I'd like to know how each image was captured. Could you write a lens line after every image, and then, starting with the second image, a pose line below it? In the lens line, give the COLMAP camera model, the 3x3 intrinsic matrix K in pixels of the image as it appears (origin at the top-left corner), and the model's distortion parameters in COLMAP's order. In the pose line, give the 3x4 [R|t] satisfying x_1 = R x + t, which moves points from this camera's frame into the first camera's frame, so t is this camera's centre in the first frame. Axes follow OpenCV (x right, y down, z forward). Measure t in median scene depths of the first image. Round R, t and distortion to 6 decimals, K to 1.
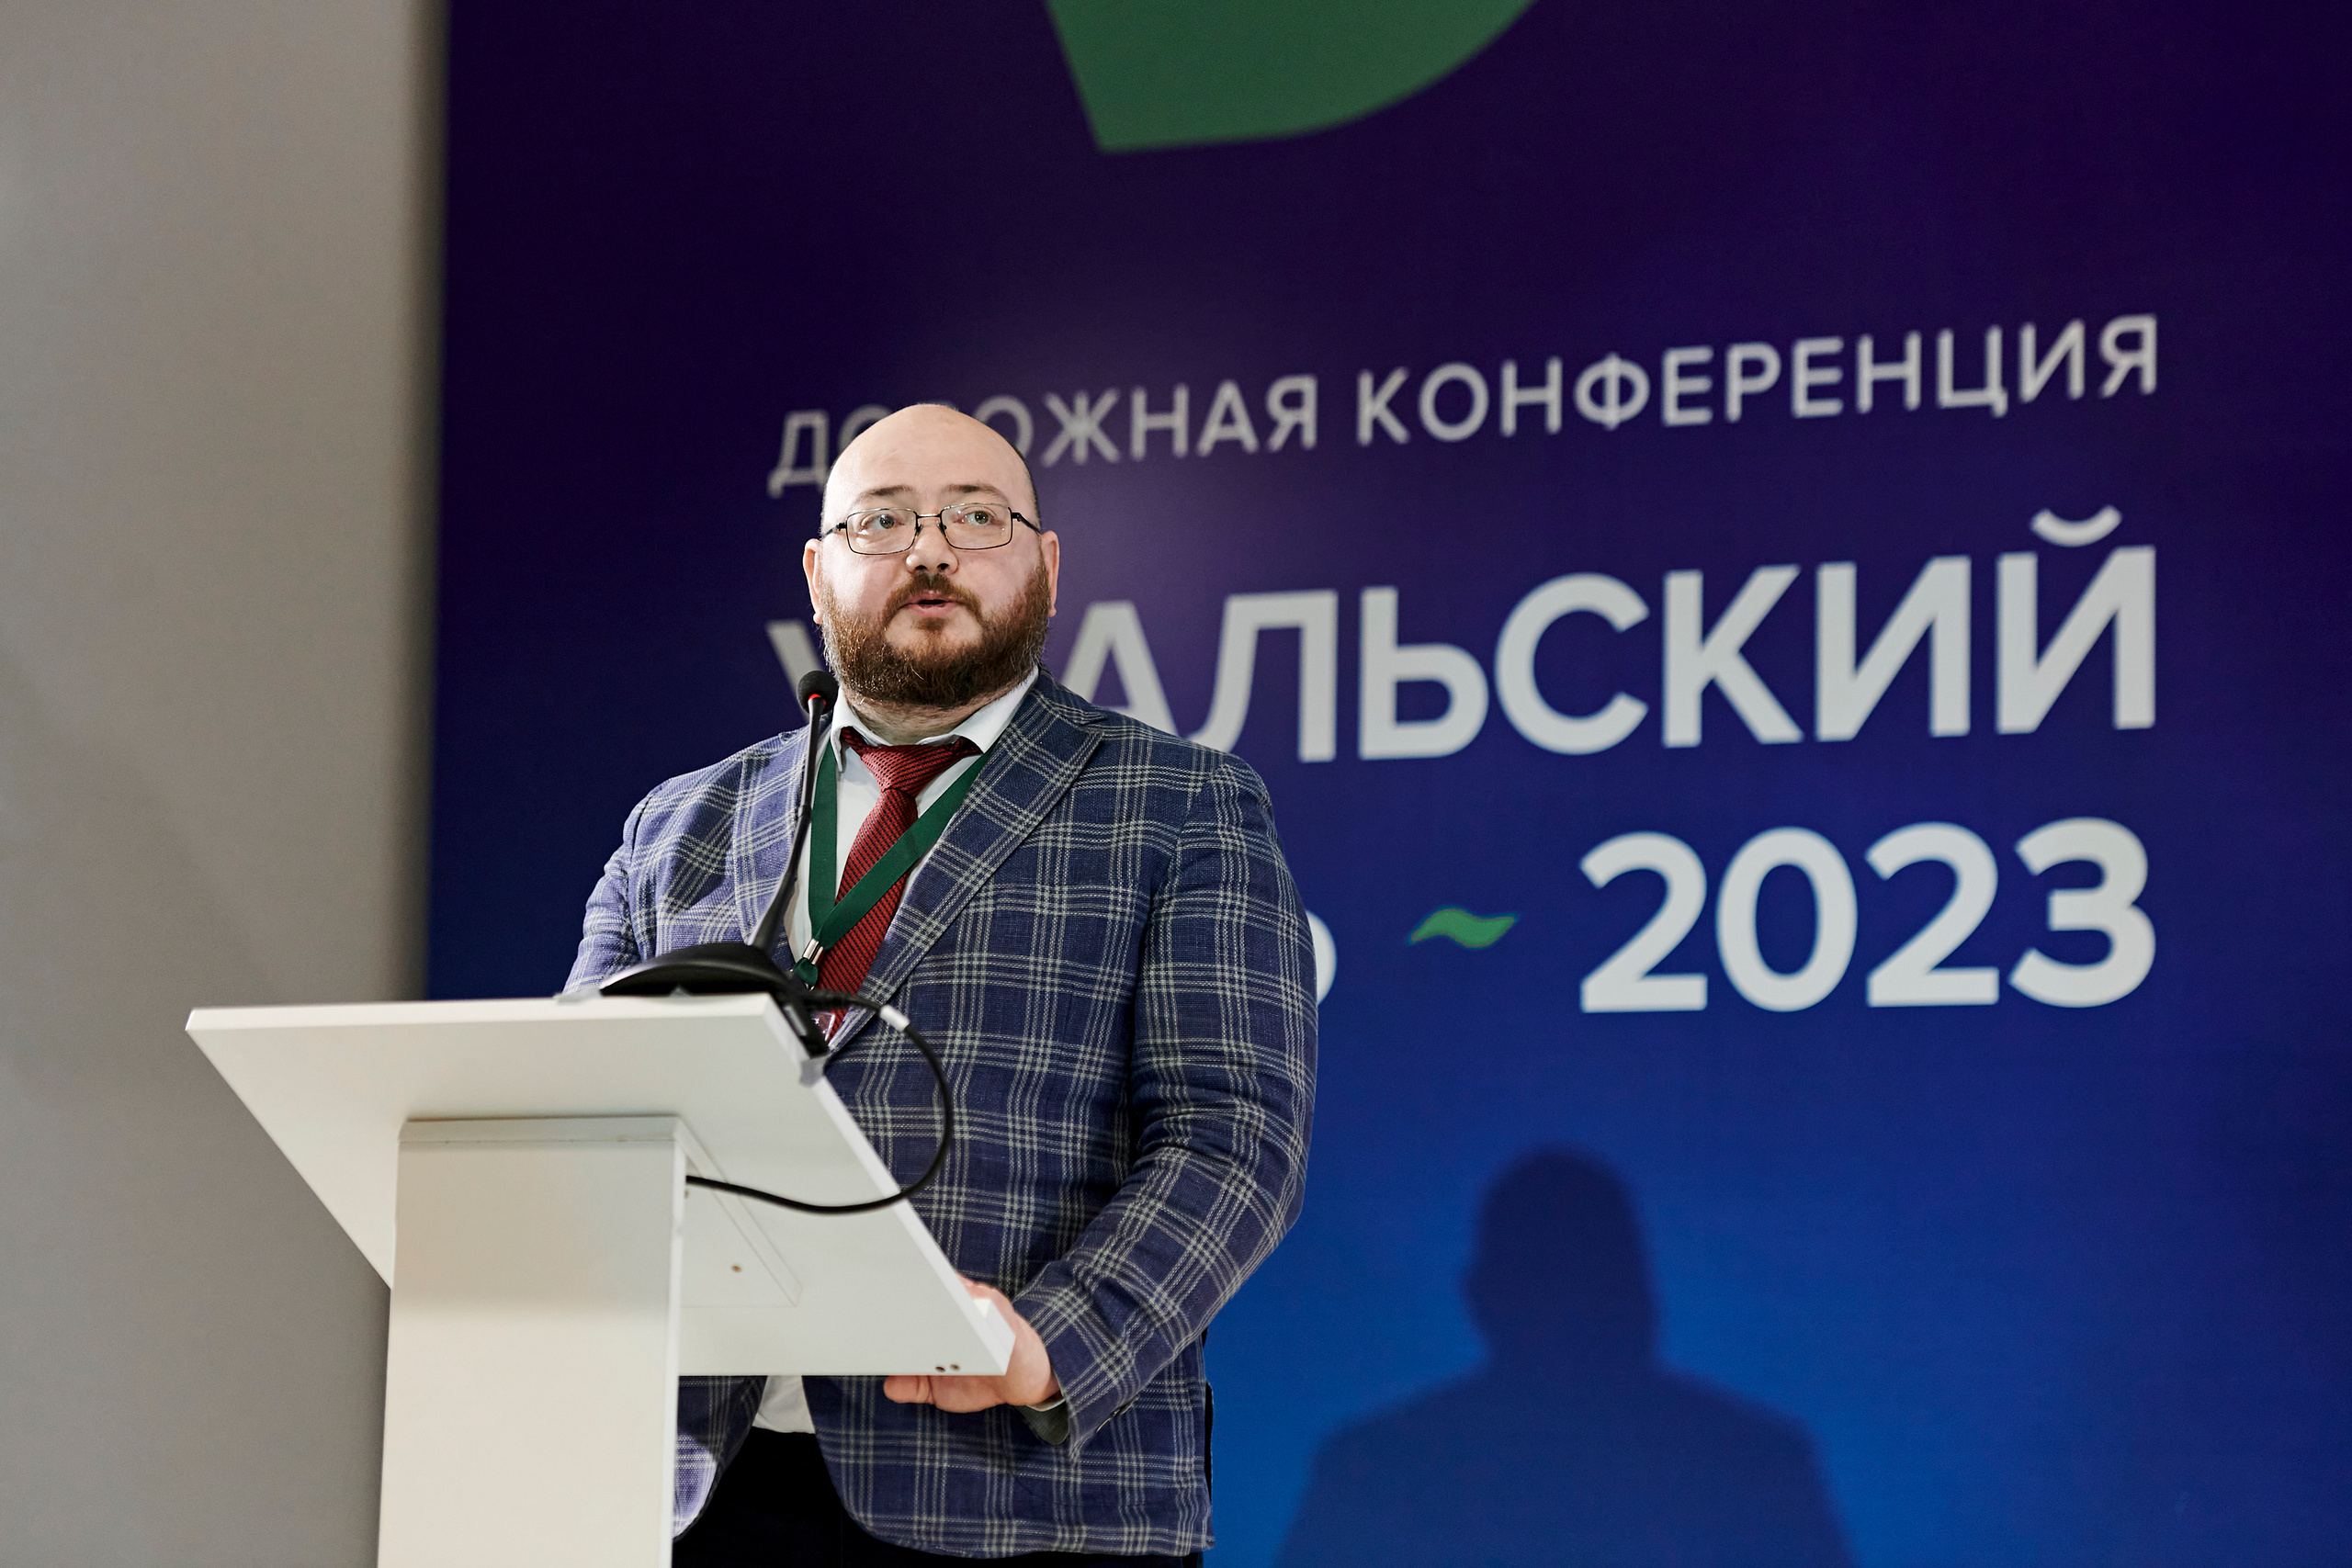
lens RADIAL K [[6525.8, 0, 1156.8], [0, 6525.8, 802.6], [0, 0, 1]] dist [0.181502, 0.000000]
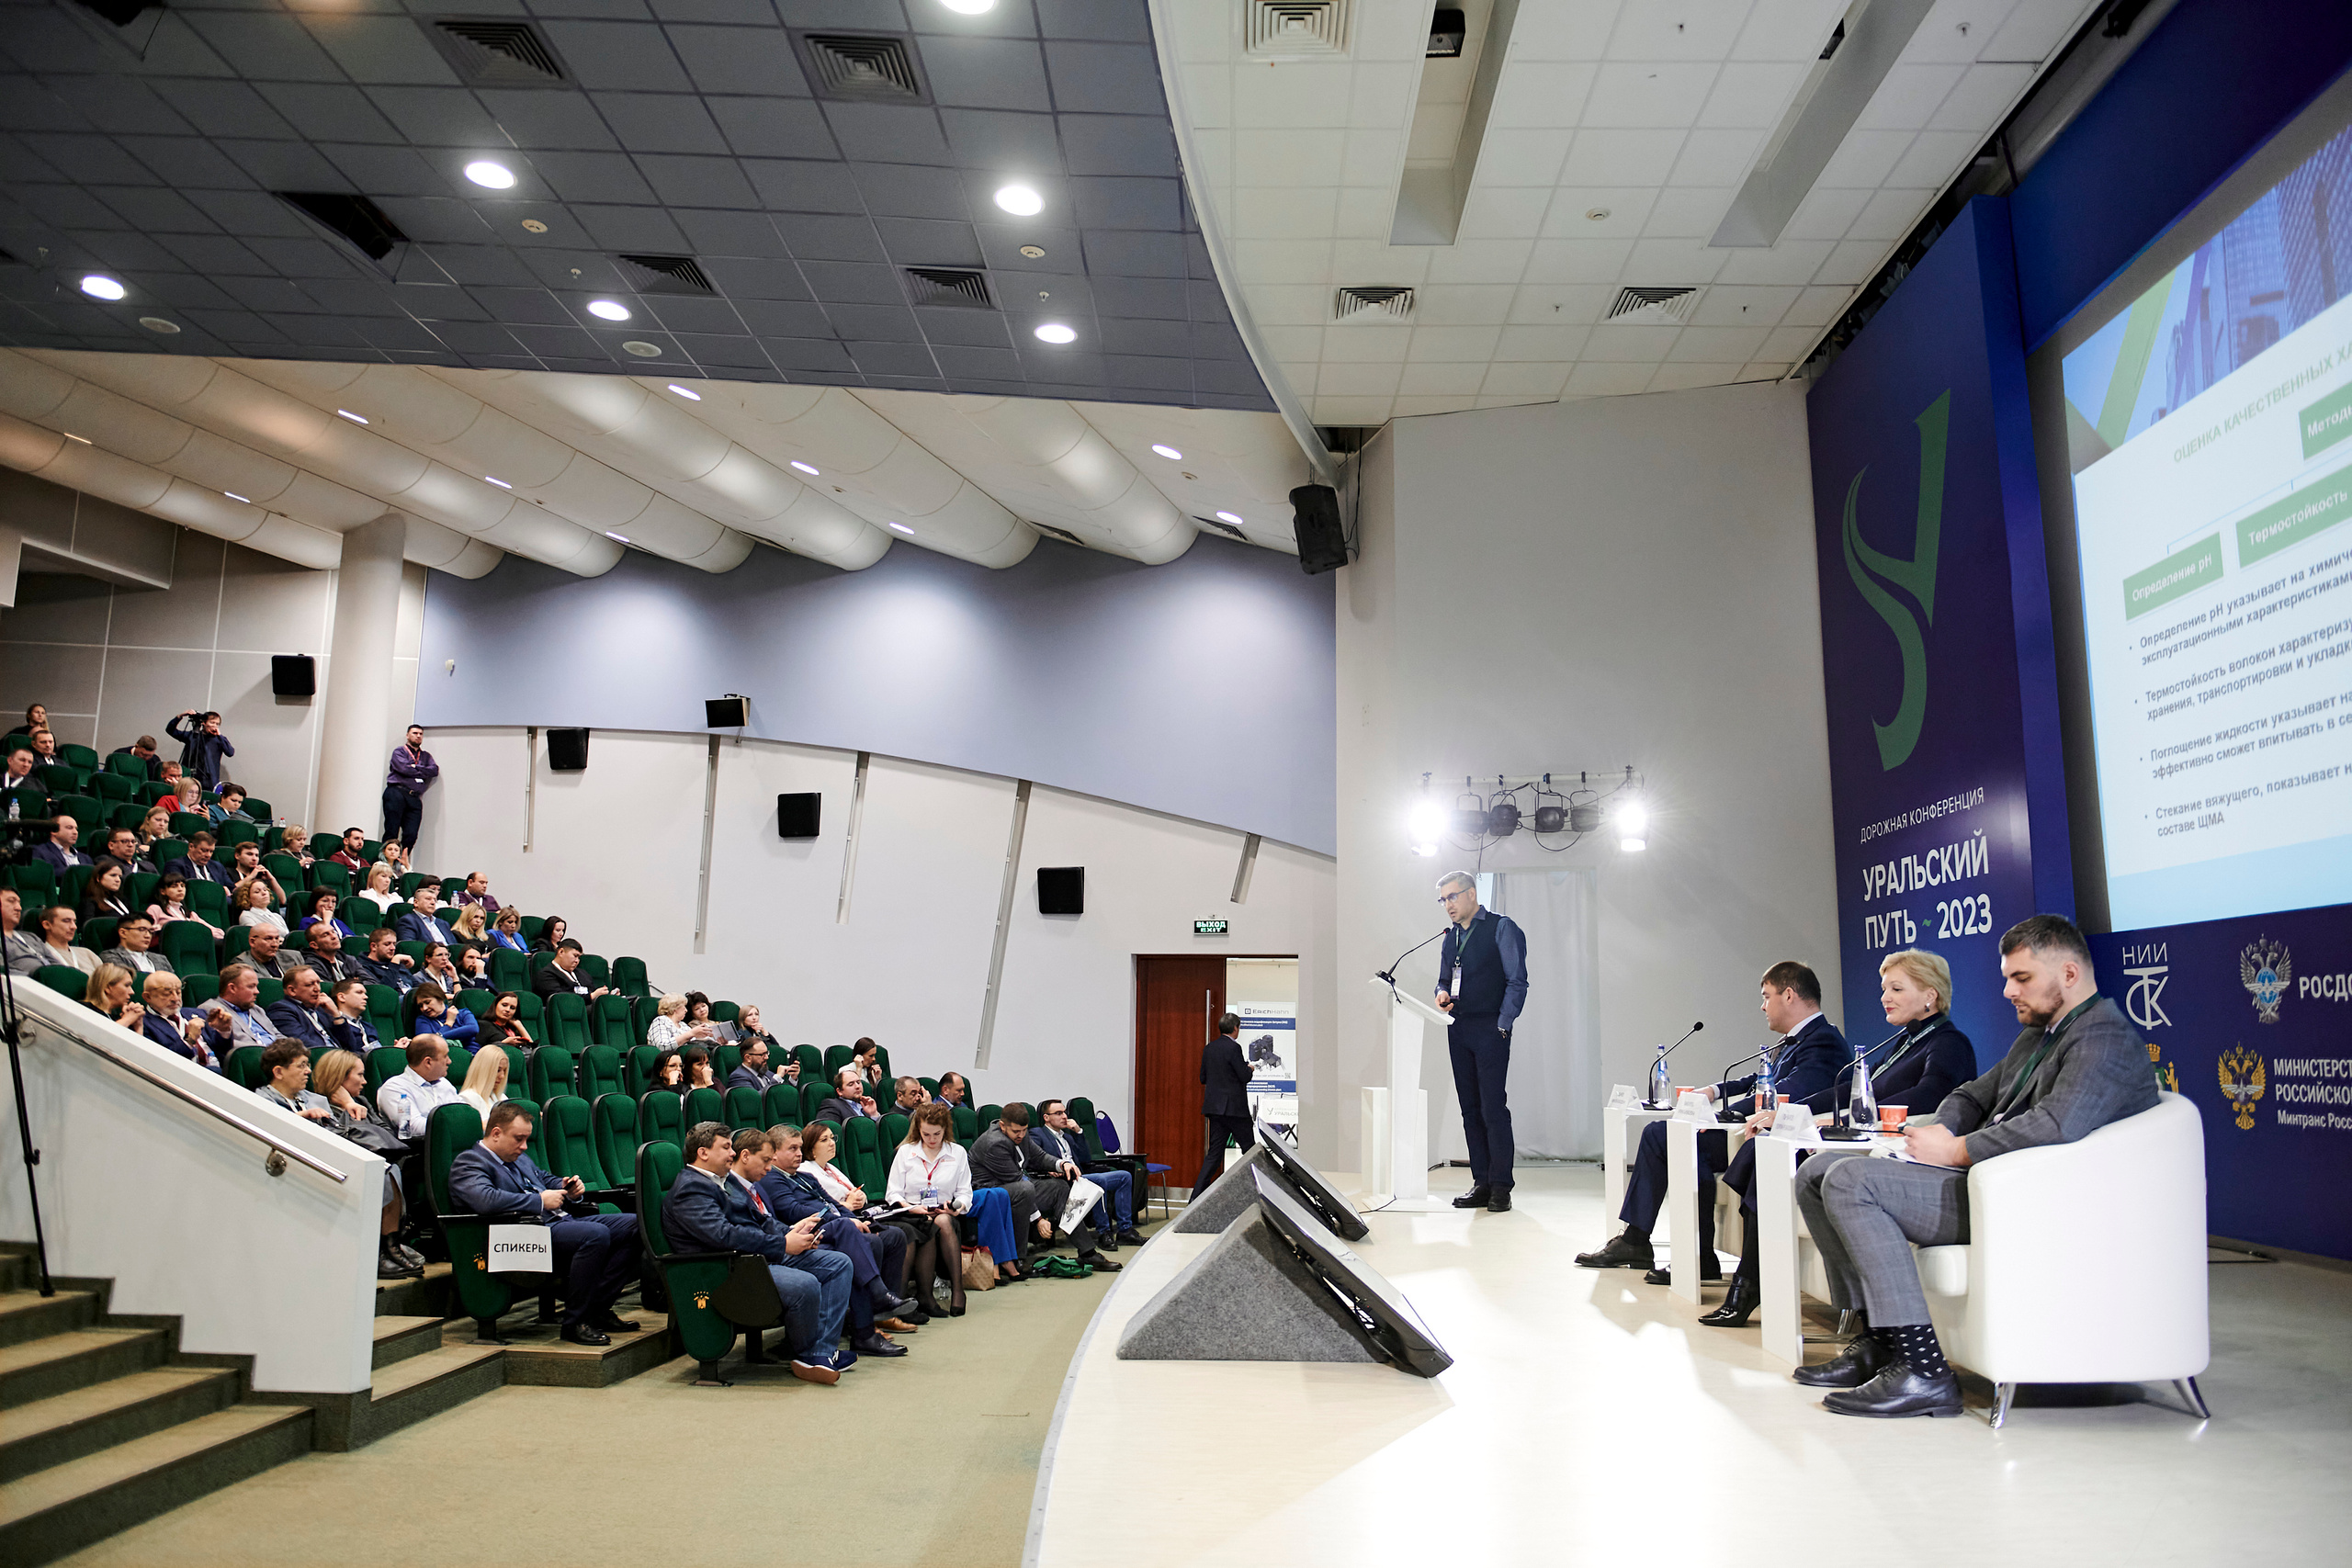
lens RADIAL K [[1645.8, 0, 1182.2], [0, 1645.8, 774.6], [0, 0, 1]] dist [-0.047432, -0.002456]
pose [[0.405204, -0.157177, -0.900614, 0.967084], [0.102817, 0.986695, -0.125941, 0.005921], [0.908426, -0.041567, 0.415973, -0.014194]]
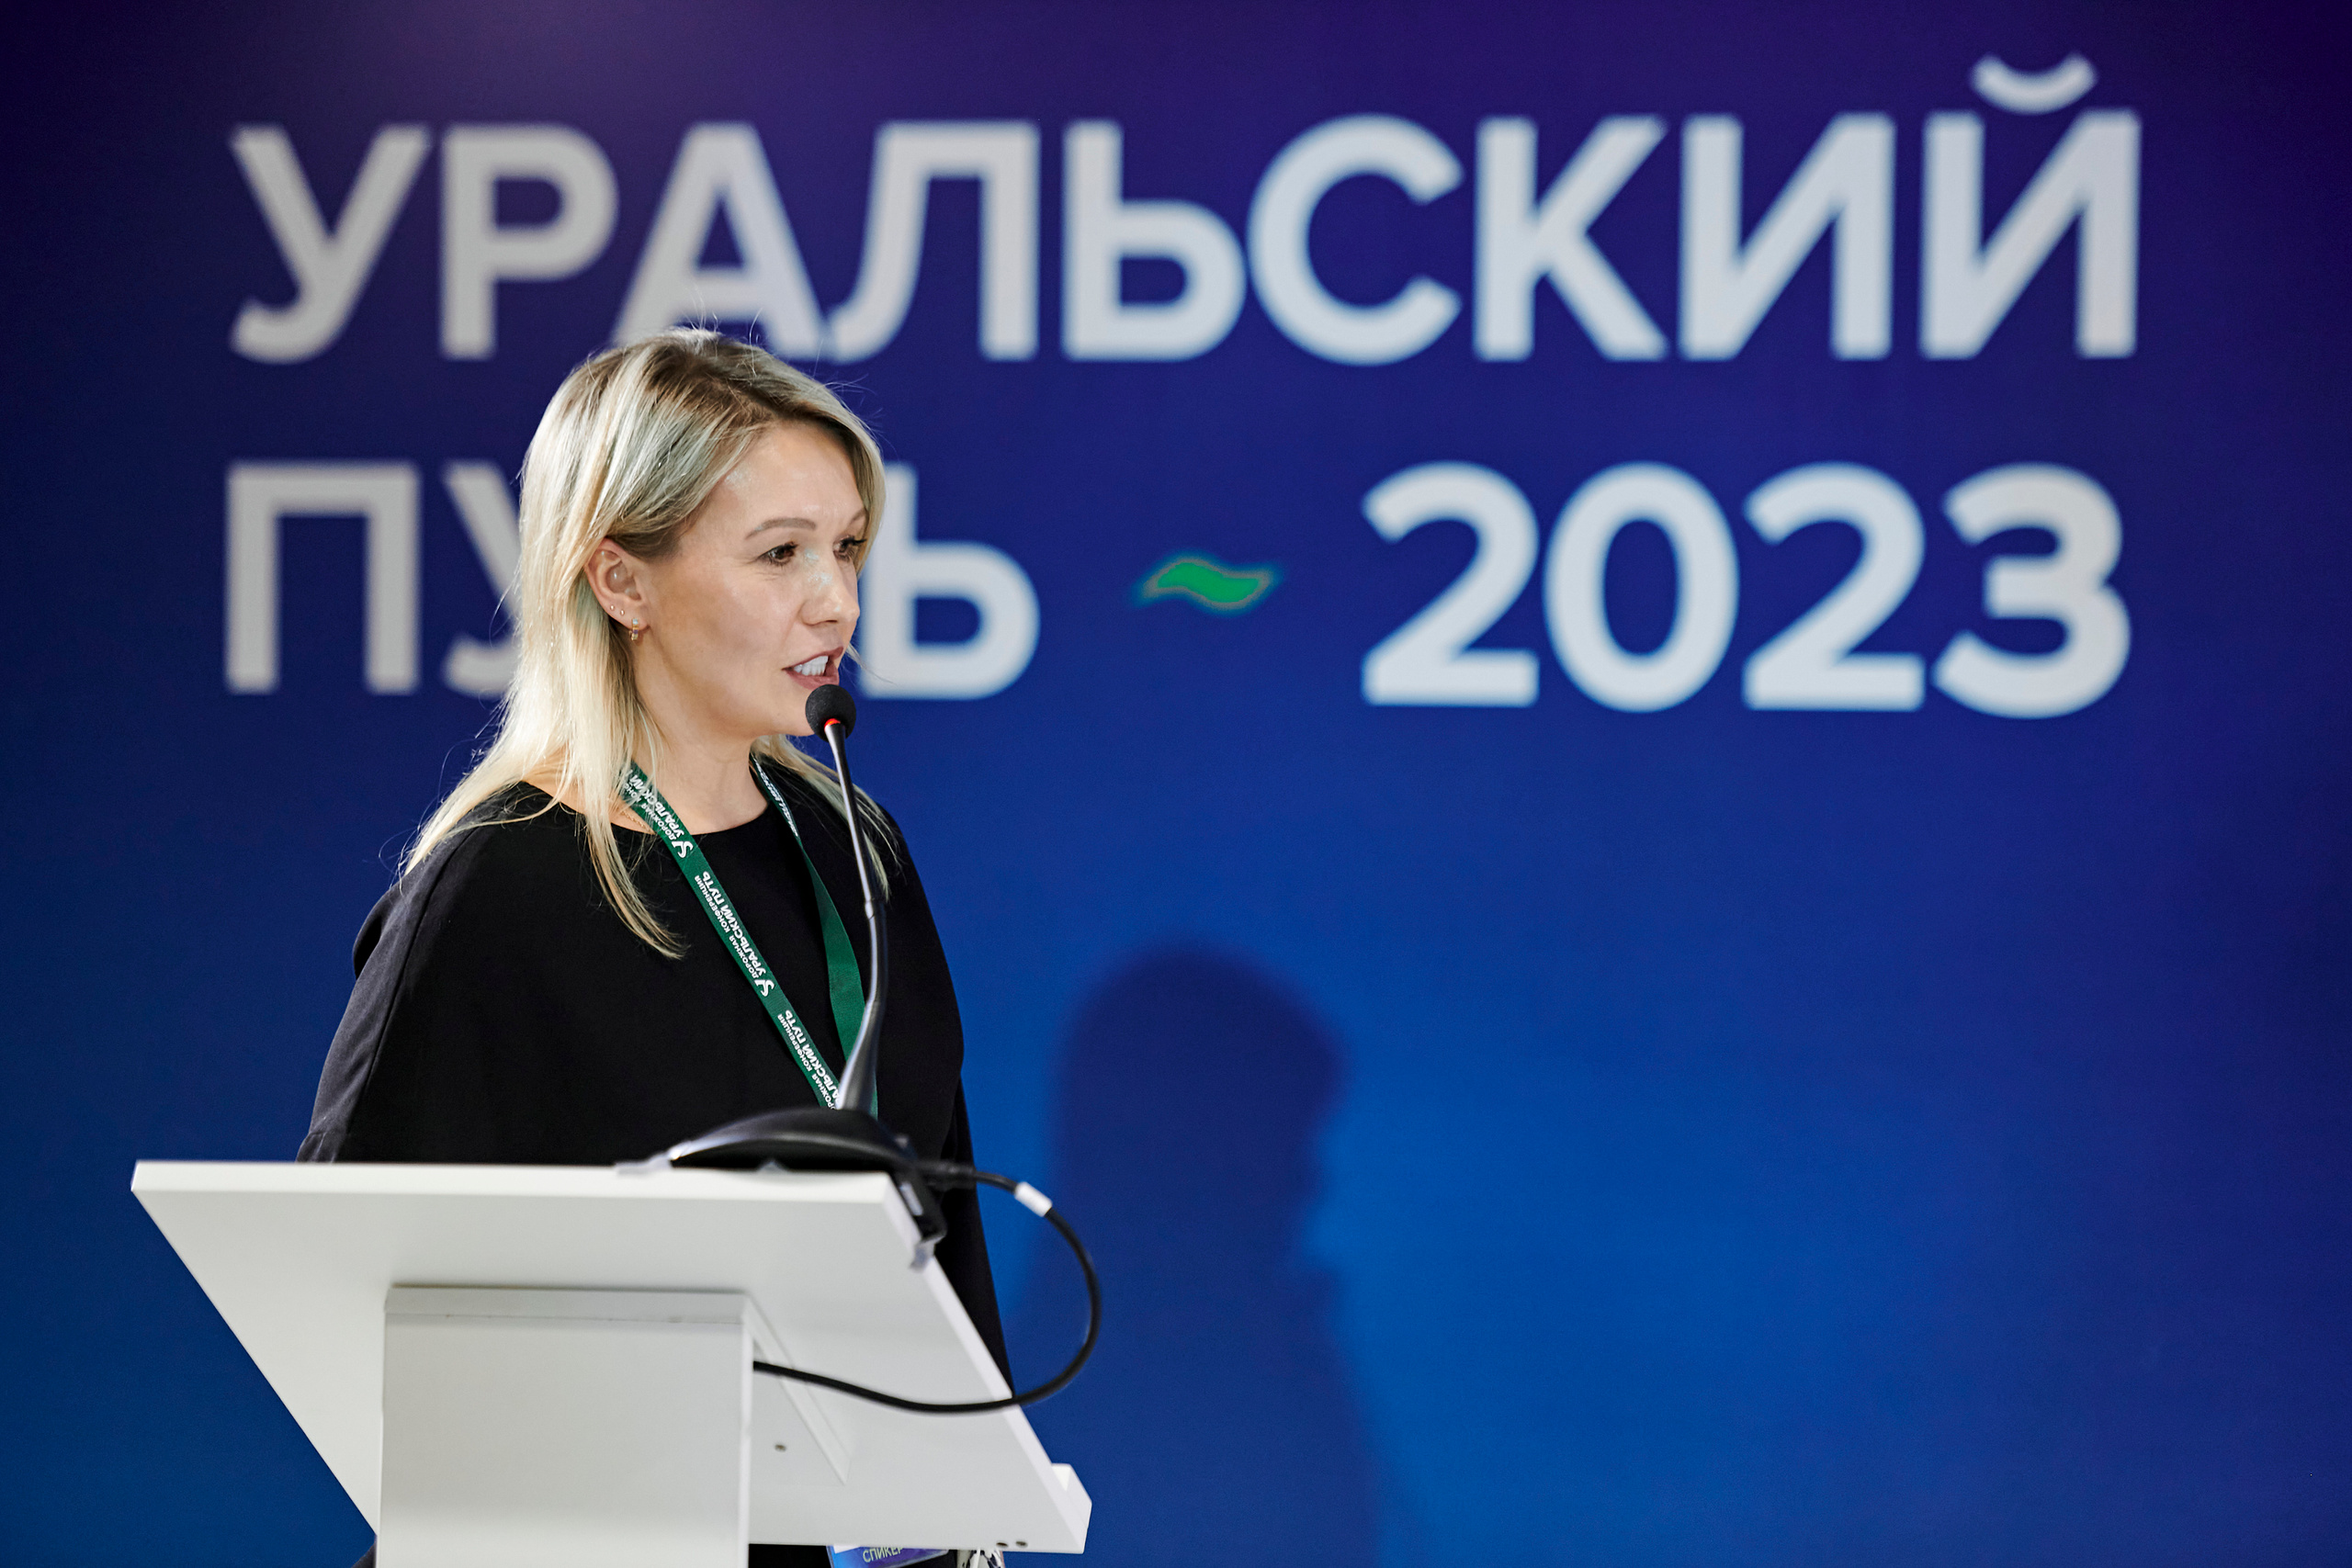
lens RADIAL K [[9969.0, 0, 1207.1], [0, 9969.0, 817.6], [0, 0, 1]] dist [0.891882, 0.000000]
pose [[0.991394, -0.008206, 0.130656, -0.108761], [-0.008672, 0.991725, 0.128089, -0.105974], [-0.130626, -0.128119, 0.983119, -0.153964]]
